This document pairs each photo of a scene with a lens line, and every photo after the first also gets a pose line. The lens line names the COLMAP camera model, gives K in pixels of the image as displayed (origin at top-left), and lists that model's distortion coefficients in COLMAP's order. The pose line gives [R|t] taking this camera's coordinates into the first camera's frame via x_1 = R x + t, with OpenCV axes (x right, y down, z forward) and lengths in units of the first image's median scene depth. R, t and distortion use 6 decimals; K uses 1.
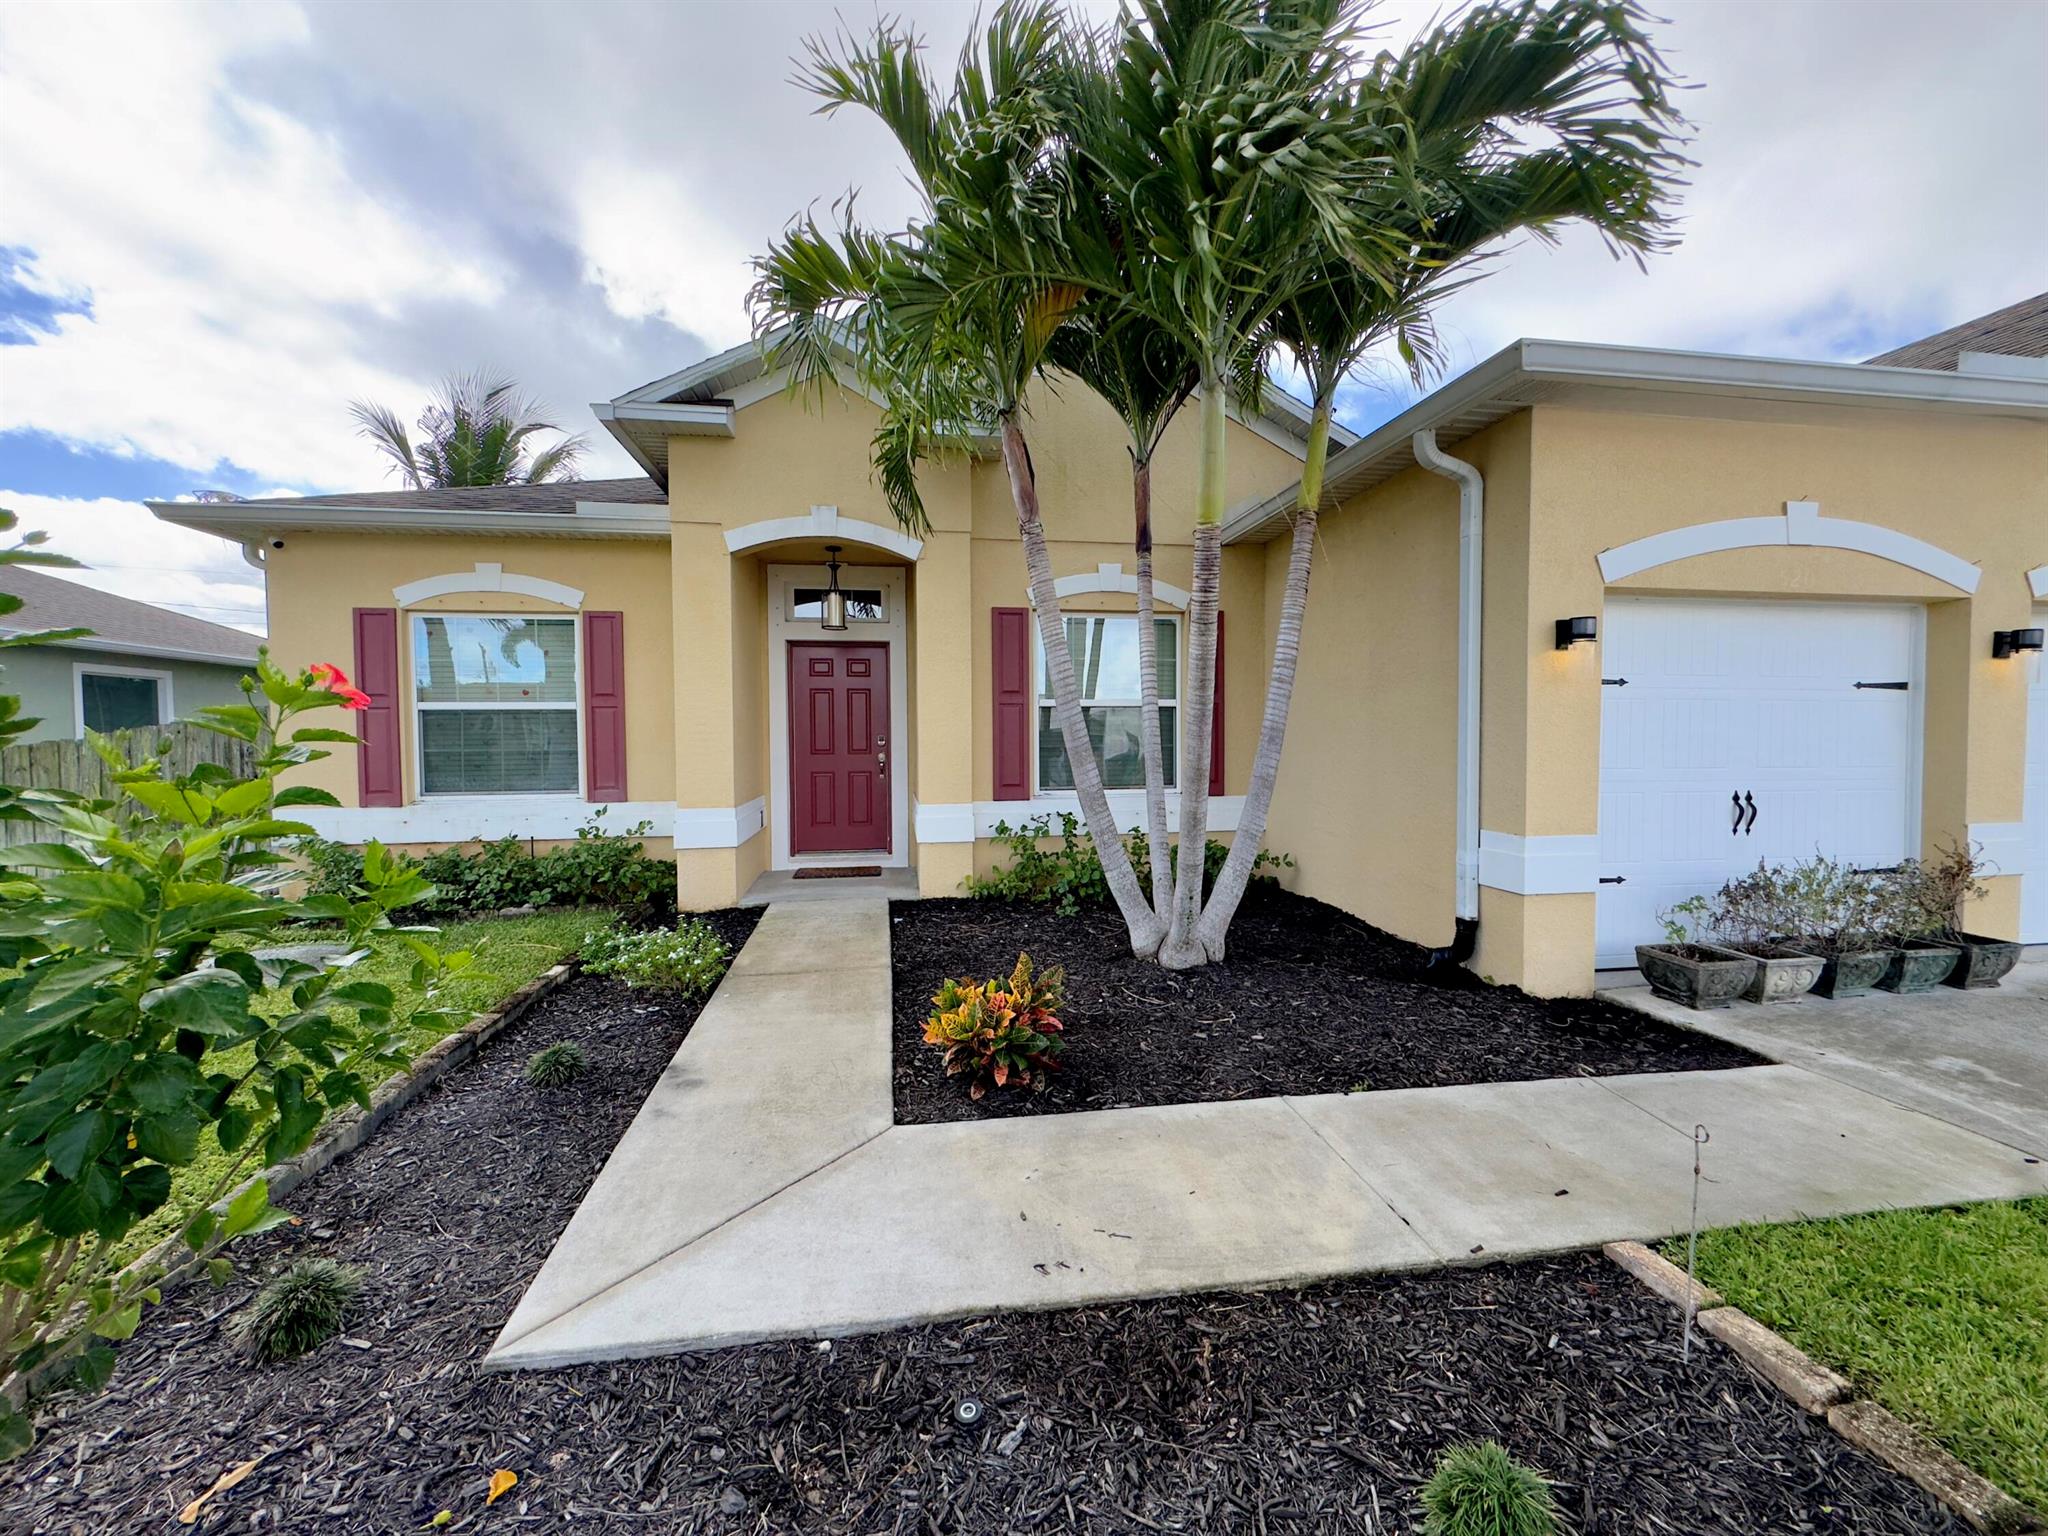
lens RADIAL K [[815.8, 0, 1024.0], [0, 815.8, 768.0], [0, 0, 1]] dist [0.000176, -0.000058]
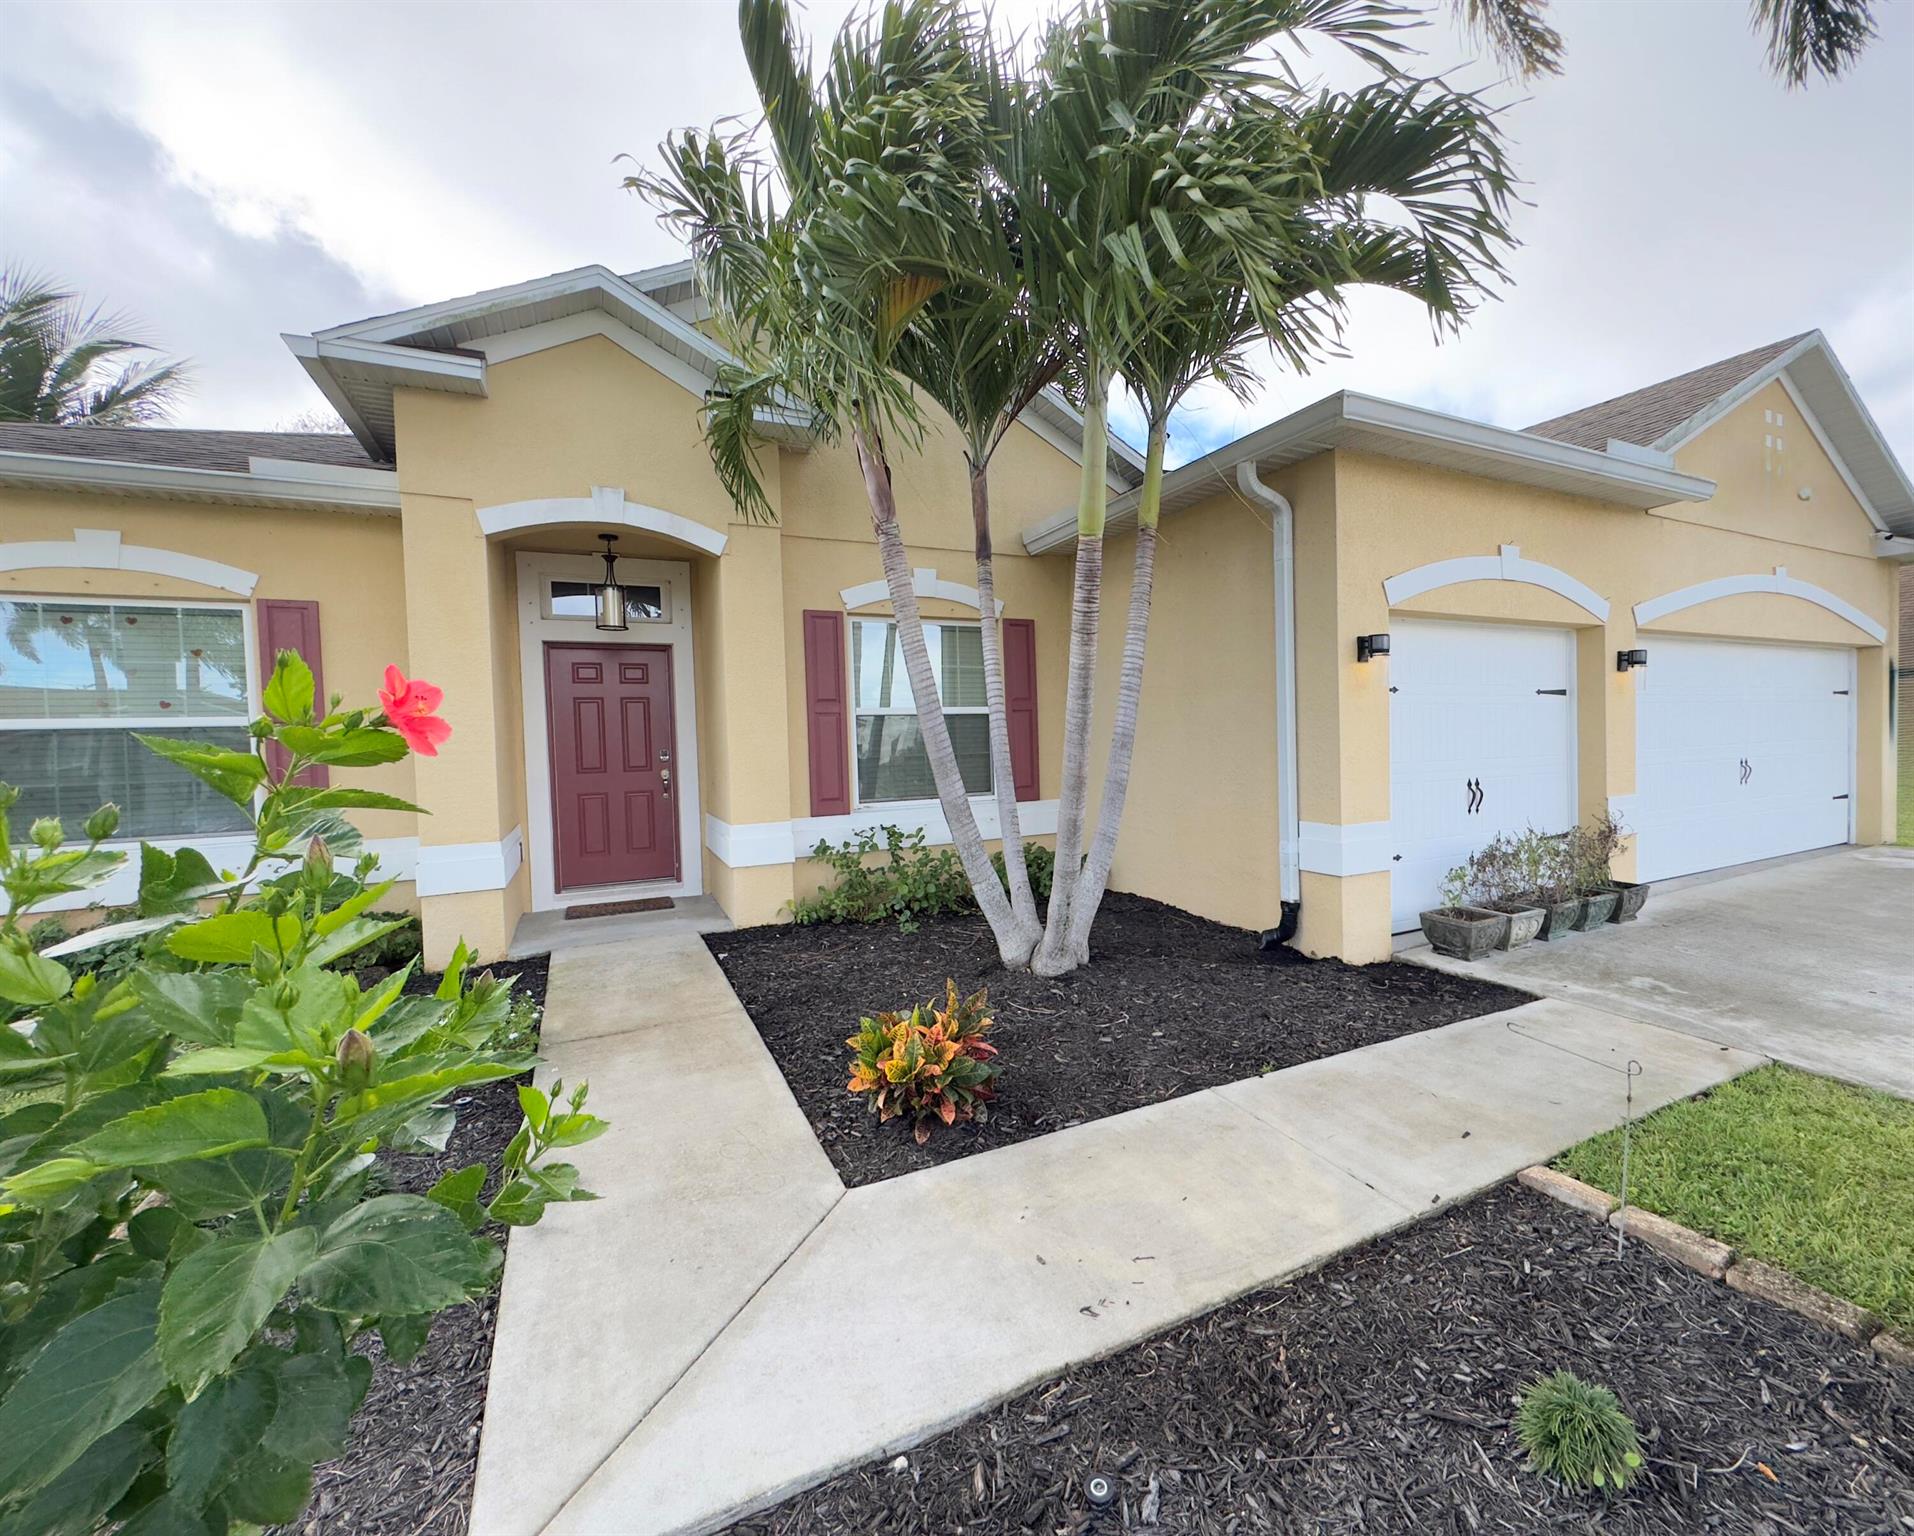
lens RADIAL K [[815.6, 0, 957.0], [0, 815.6, 768.0], [0, 0, 1]] dist [-0.000849, -0.000203]
pose [[0.947596, -0.033031, 0.317759, -0.253292], [0.034420, 0.999407, 0.001243, -0.016334], [-0.317611, 0.009759, 0.948171, 0.088571]]
